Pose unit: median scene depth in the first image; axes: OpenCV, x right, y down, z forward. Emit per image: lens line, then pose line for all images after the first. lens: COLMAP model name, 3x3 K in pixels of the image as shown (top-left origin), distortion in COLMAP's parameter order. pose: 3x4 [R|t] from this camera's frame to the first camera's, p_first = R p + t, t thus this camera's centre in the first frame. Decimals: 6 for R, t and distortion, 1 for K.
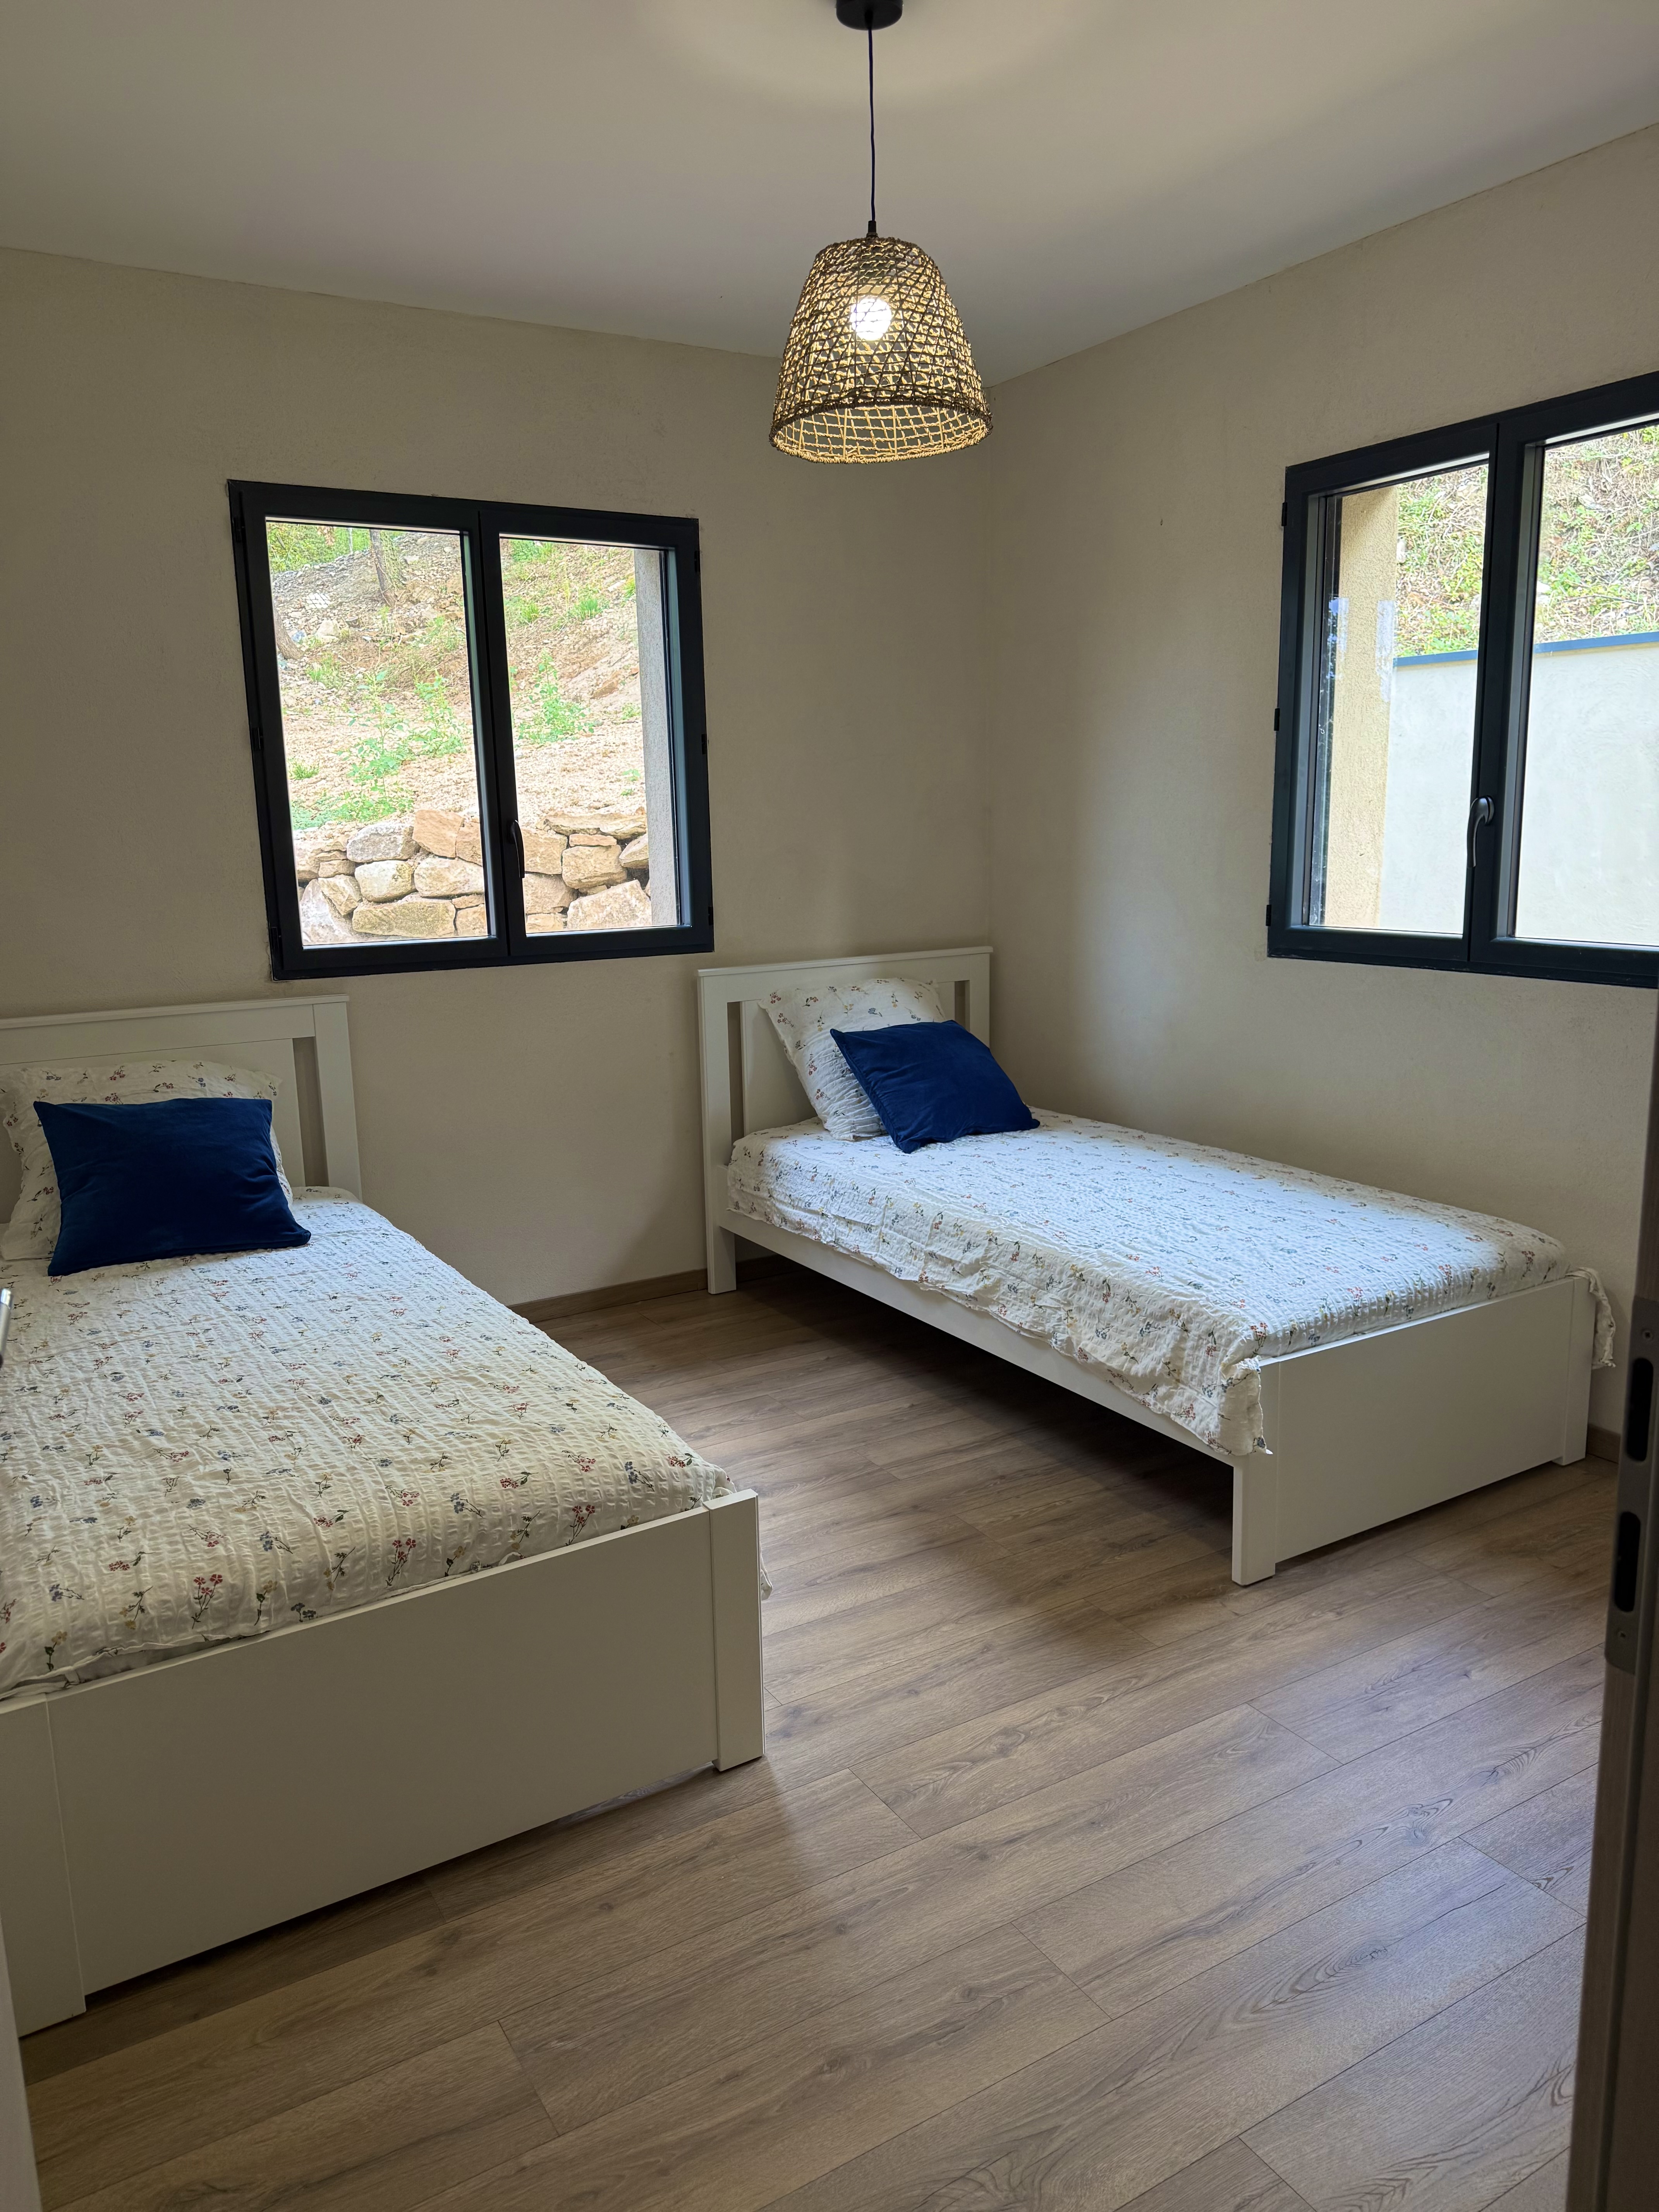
lens RADIAL K [[1548.8, 0, 820.3], [0, 1548.8, 1107.2], [0, 0, 1]] dist [0.071704, -0.087434]
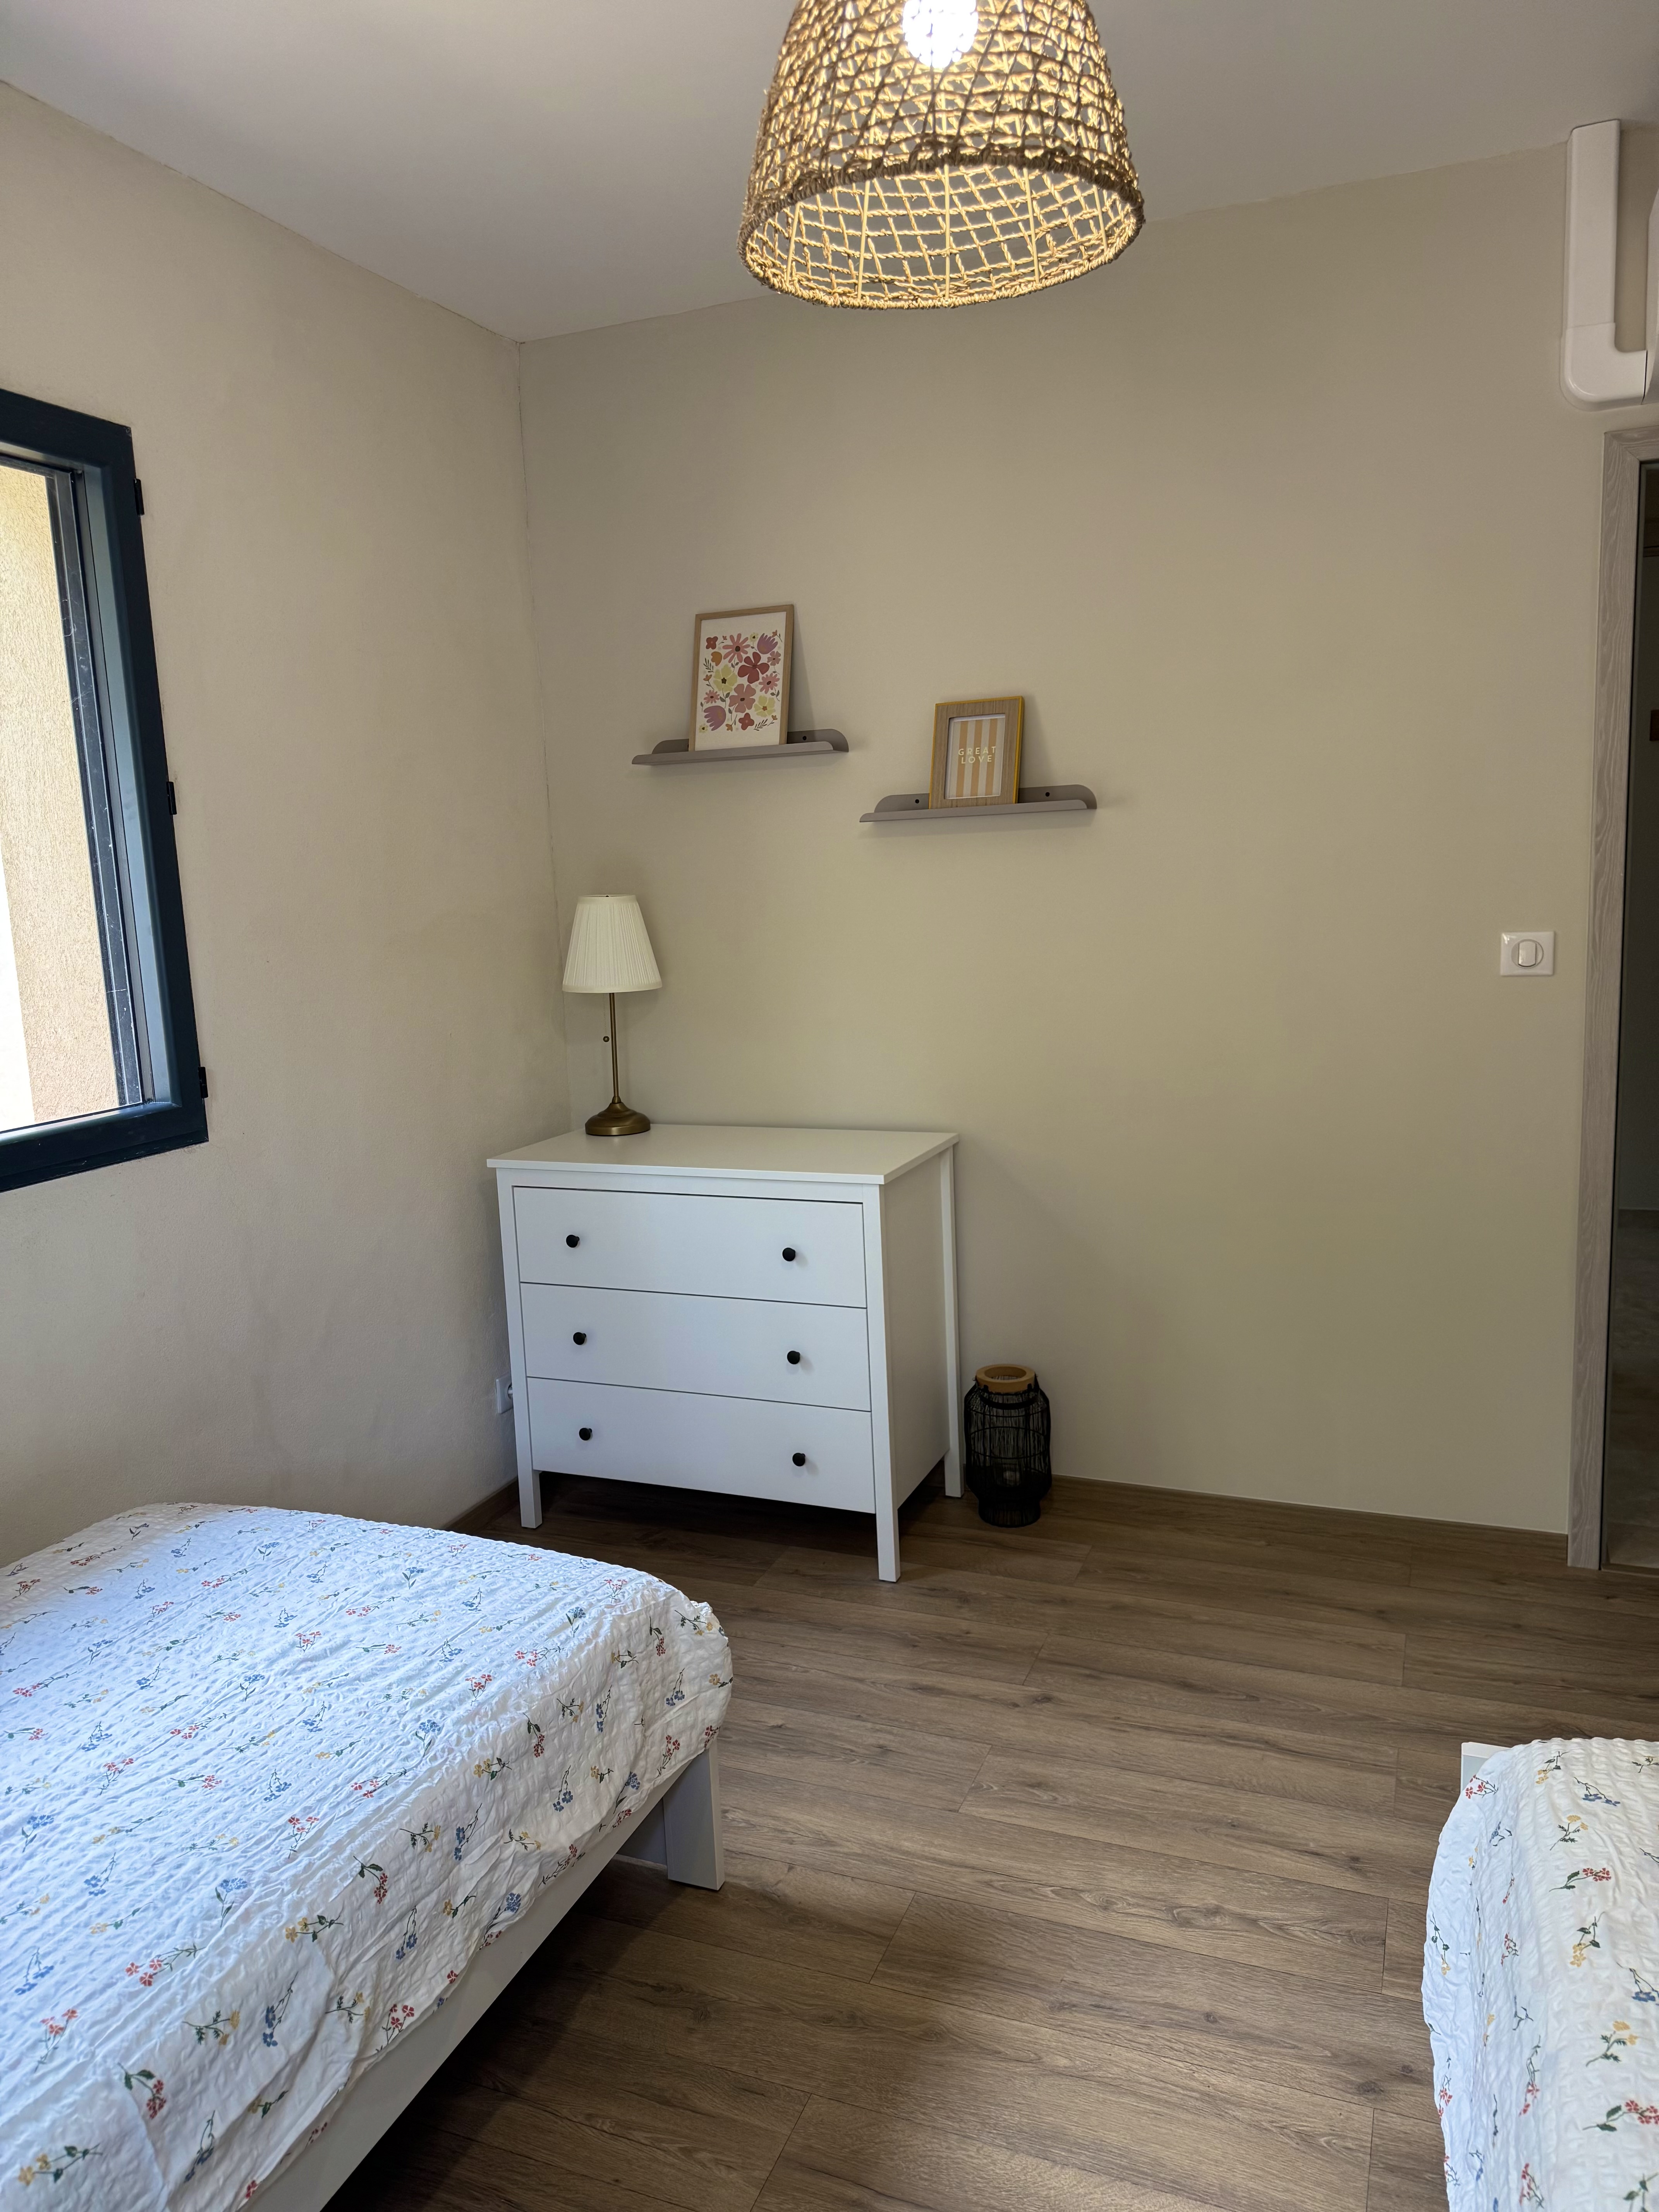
lens RADIAL K [[1548.8, 0, 826.3], [0, 1548.8, 1117.6], [0, 0, 1]] dist [0.071704, -0.087434]
pose [[-0.599521, -0.080200, 0.796331, -0.356403], [0.206341, 0.945844, 0.250603, -0.244169], [-0.773303, 0.314557, -0.550505, 1.248736]]
